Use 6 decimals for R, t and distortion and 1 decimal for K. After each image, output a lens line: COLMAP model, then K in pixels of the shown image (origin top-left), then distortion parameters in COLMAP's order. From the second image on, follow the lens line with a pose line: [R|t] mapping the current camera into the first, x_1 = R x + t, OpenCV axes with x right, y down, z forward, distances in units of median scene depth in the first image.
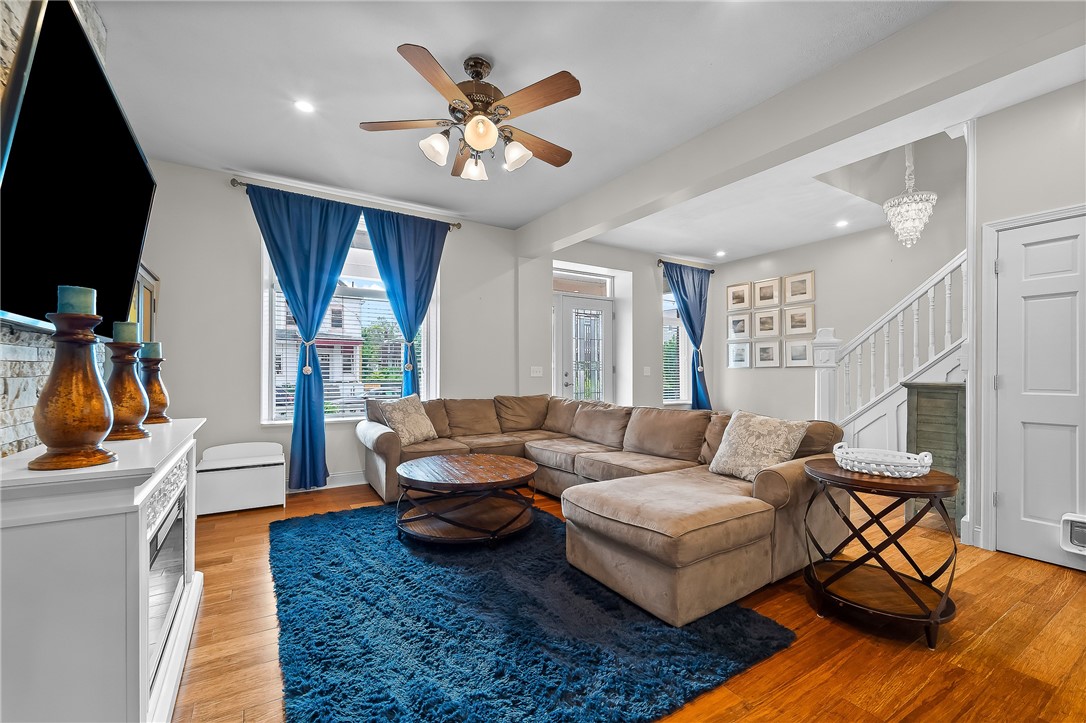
lens RADIAL K [[445.8, 0, 529.5], [0, 445.8, 372.2], [0, 0, 1]] dist [0.001129, -0.000078]
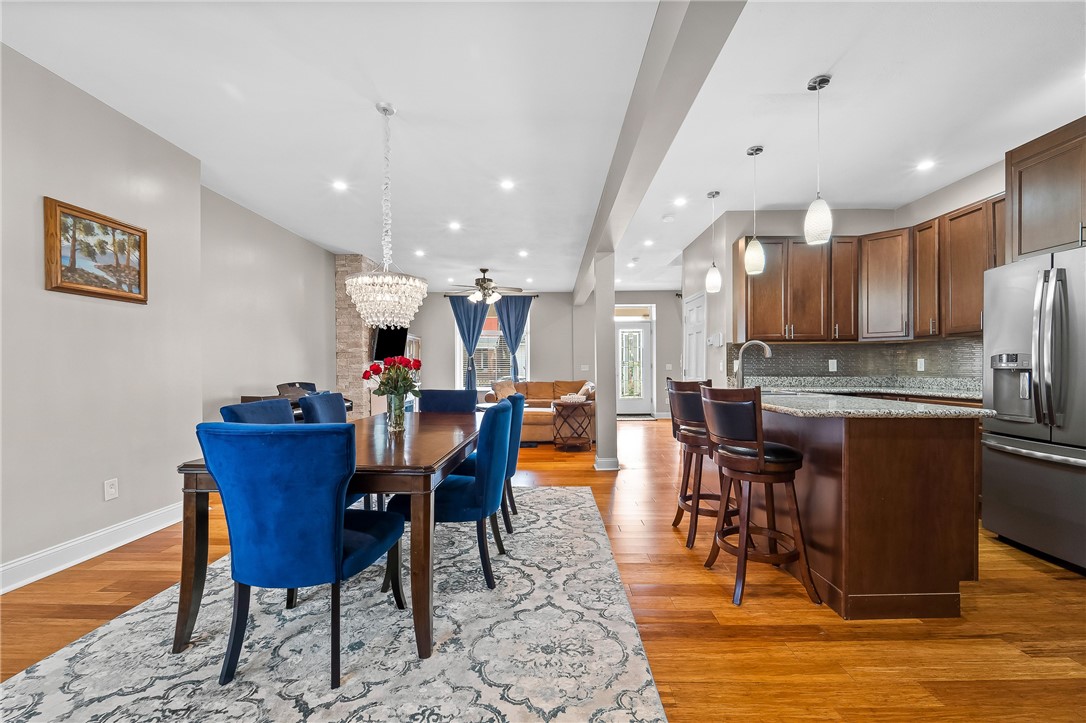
lens RADIAL K [[448.2, 0, 547.2], [0, 448.2, 366.1], [0, 0, 1]] dist [0.000982, -0.000077]
pose [[0.852120, -0.006834, -0.523302, 1.052027], [0.006803, 0.999975, -0.001980, -0.008213], [0.523303, -0.001873, 0.852145, -0.793237]]
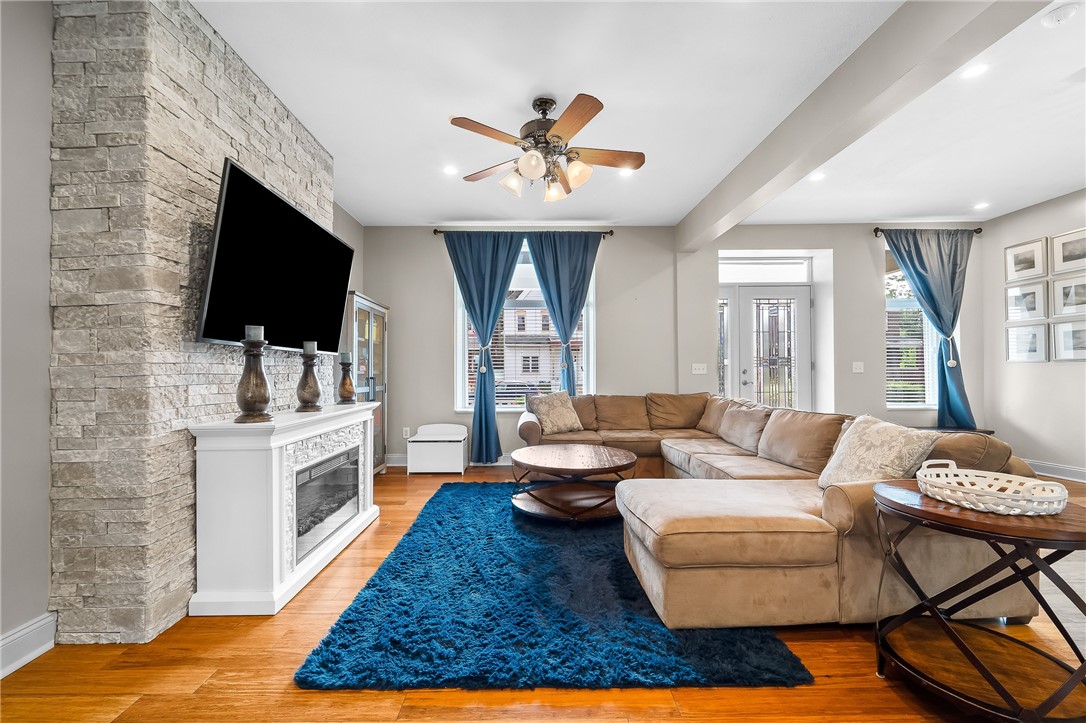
lens RADIAL K [[438.5, 0, 537.5], [0, 438.5, 368.9], [0, 0, 1]] dist [-0.000534, -0.000426]
pose [[0.858755, -0.008909, -0.512309, 0.250812], [0.006910, 0.999959, -0.005807, 0.002034], [0.512340, 0.001446, 0.858781, 0.010557]]
